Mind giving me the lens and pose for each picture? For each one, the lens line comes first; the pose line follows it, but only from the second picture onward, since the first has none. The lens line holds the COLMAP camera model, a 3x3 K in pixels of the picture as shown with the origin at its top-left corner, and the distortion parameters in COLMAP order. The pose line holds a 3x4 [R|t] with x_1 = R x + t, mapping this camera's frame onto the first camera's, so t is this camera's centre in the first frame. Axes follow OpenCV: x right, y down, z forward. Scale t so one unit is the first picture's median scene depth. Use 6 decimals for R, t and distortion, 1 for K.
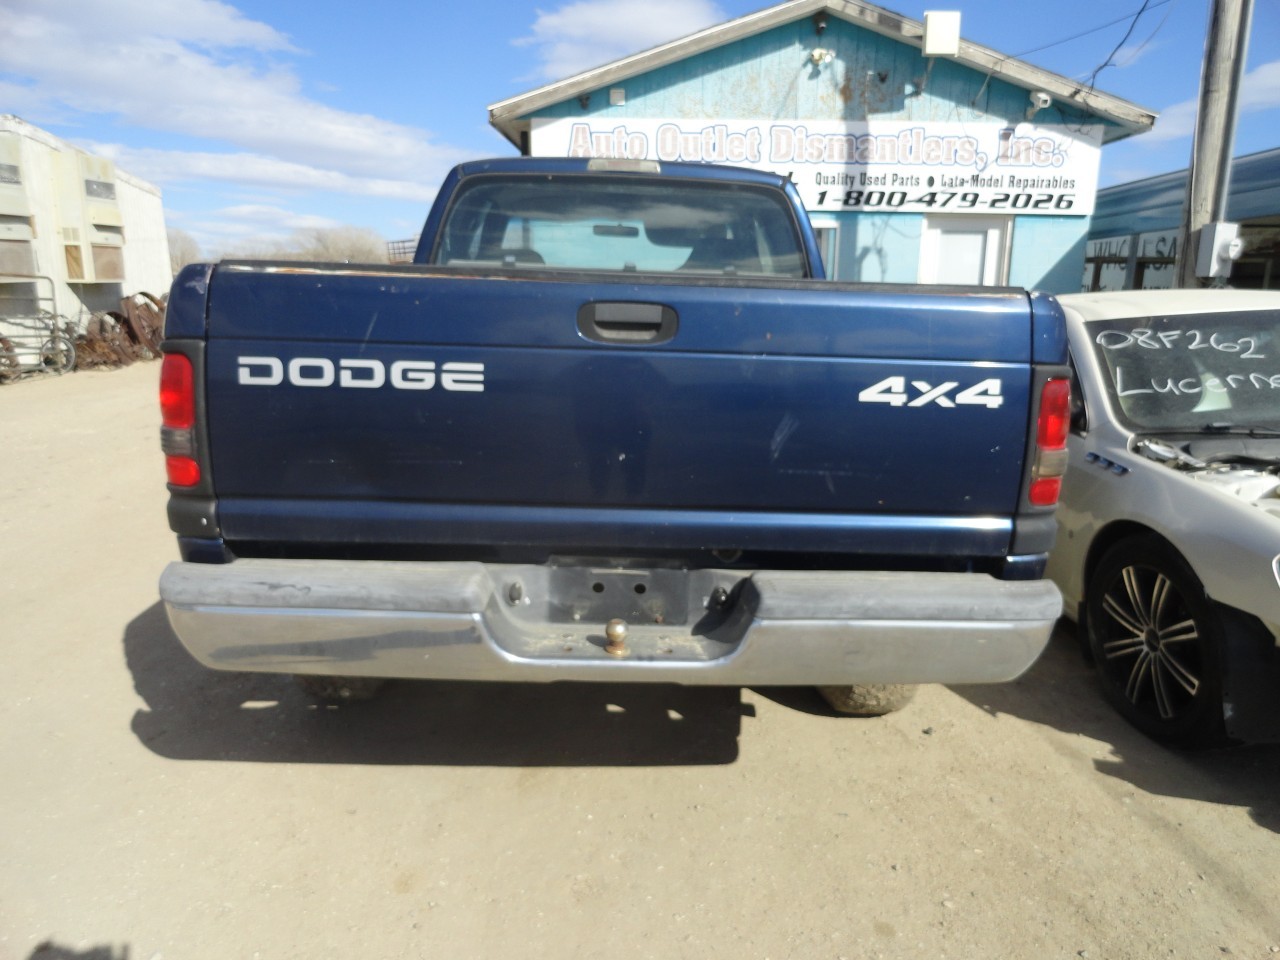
lens RADIAL K [[878.9, 0, 640.0], [0, 878.9, 480.0], [0, 0, 1]] dist [-0.002423, 0.001816]
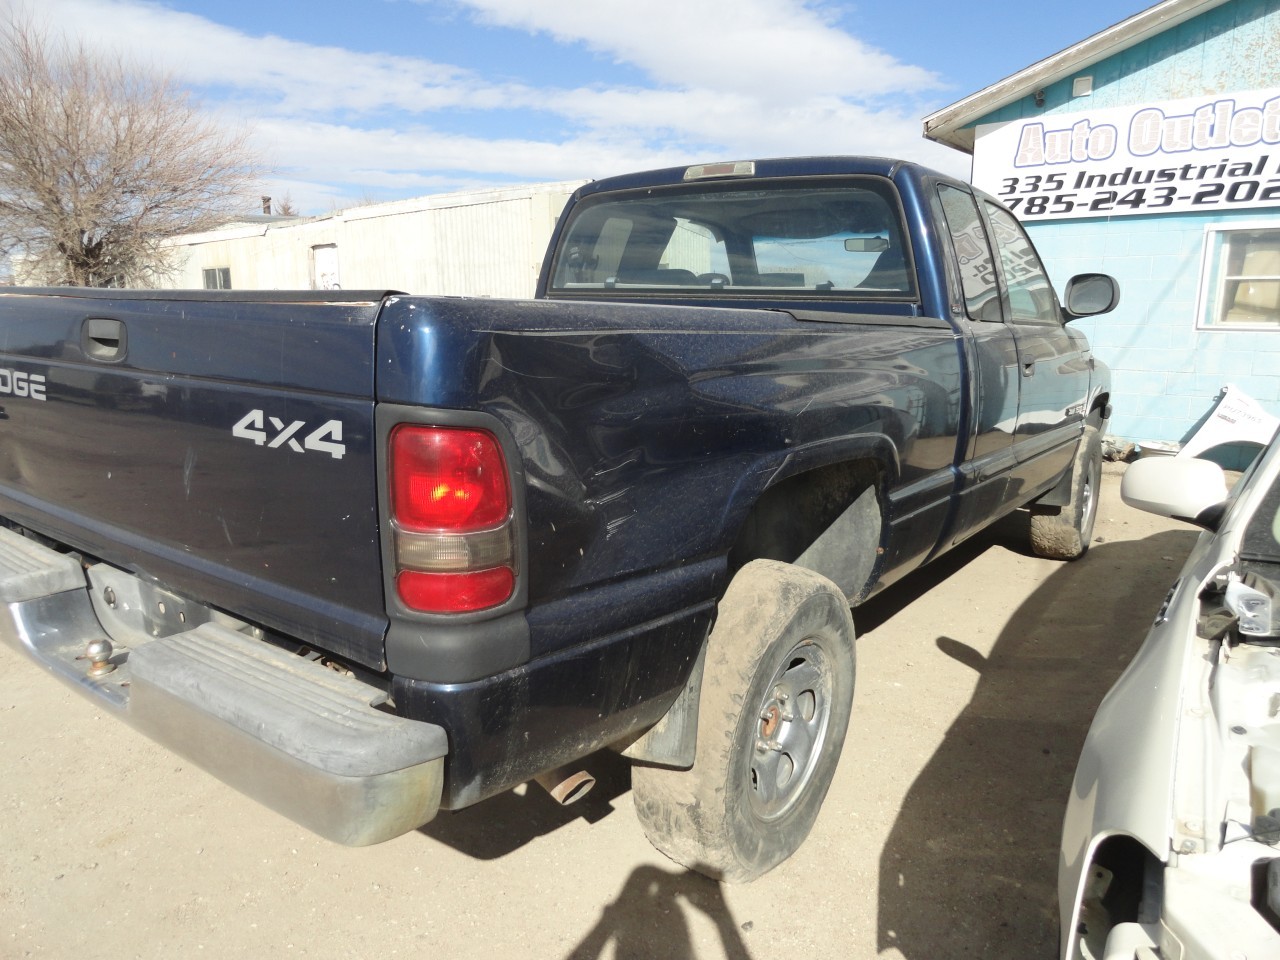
lens RADIAL K [[885.5, 0, 640.0], [0, 885.5, 480.0], [0, 0, 1]] dist [-0.009358, 0.004241]
pose [[0.789804, 0.104364, -0.604415, 0.195028], [-0.124566, 0.992175, 0.008545, -0.019227], [0.600577, 0.068541, 0.796624, 0.106737]]
